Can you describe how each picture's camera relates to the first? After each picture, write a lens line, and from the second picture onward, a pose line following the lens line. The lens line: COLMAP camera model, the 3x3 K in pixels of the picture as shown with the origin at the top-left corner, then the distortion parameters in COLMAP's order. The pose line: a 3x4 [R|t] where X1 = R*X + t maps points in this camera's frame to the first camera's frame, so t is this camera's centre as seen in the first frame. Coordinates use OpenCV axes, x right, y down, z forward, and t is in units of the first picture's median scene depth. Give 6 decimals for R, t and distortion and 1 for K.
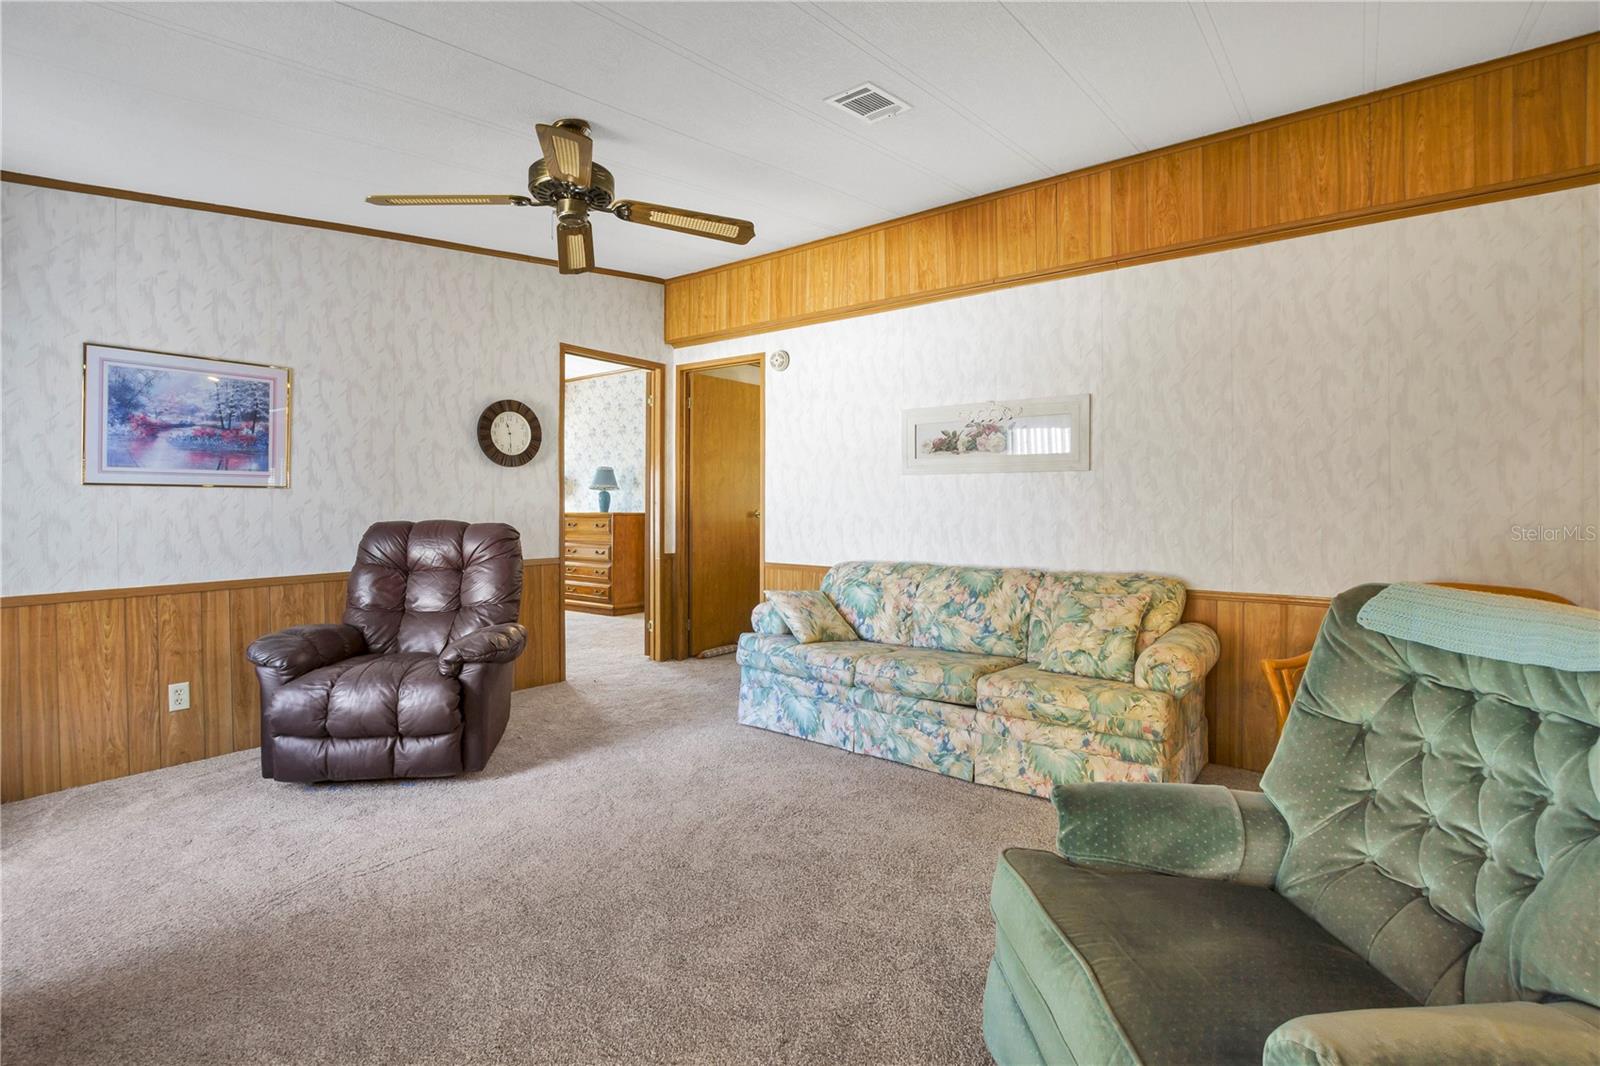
lens RADIAL K [[702.3, 0, 800.6], [0, 702.3, 495.7], [0, 0, 1]] dist [-0.012883, -0.000022]
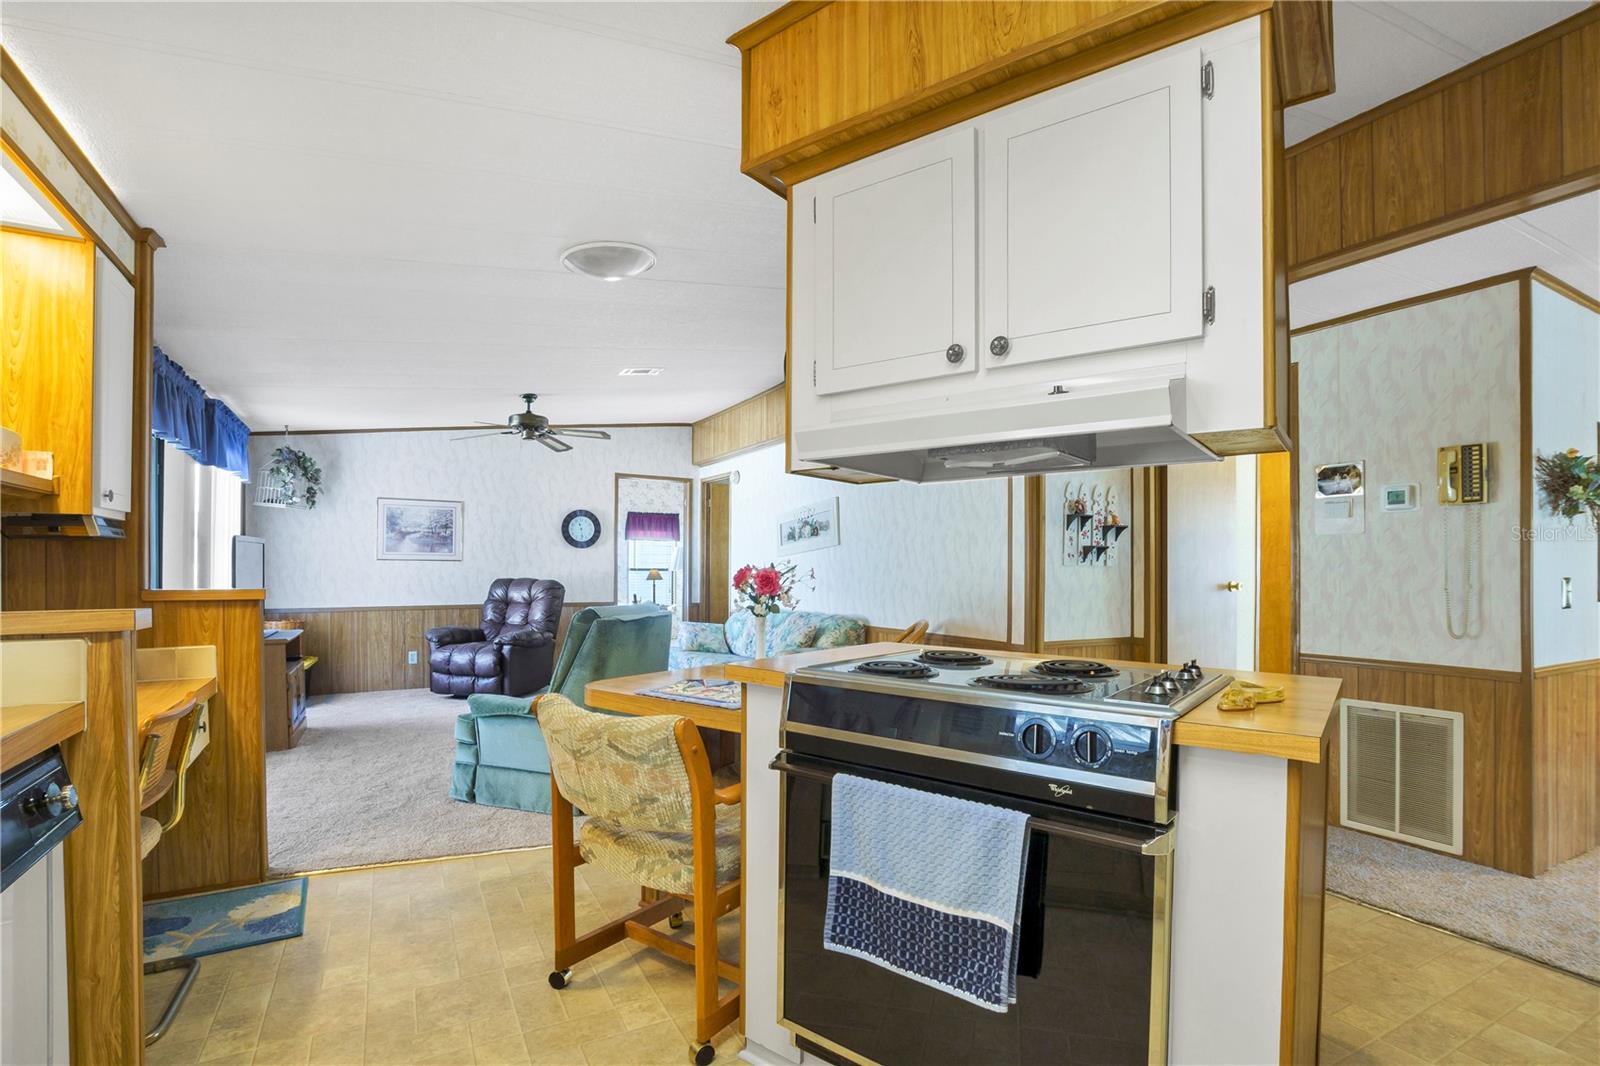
lens RADIAL K [[717.6, 0, 804.9], [0, 717.6, 557.9], [0, 0, 1]] dist [-0.001391, -0.000086]
pose [[0.921652, 0.000355, -0.388016, 1.005617], [-0.003044, 0.999975, -0.006316, -0.009821], [0.388005, 0.007002, 0.921631, -0.539268]]
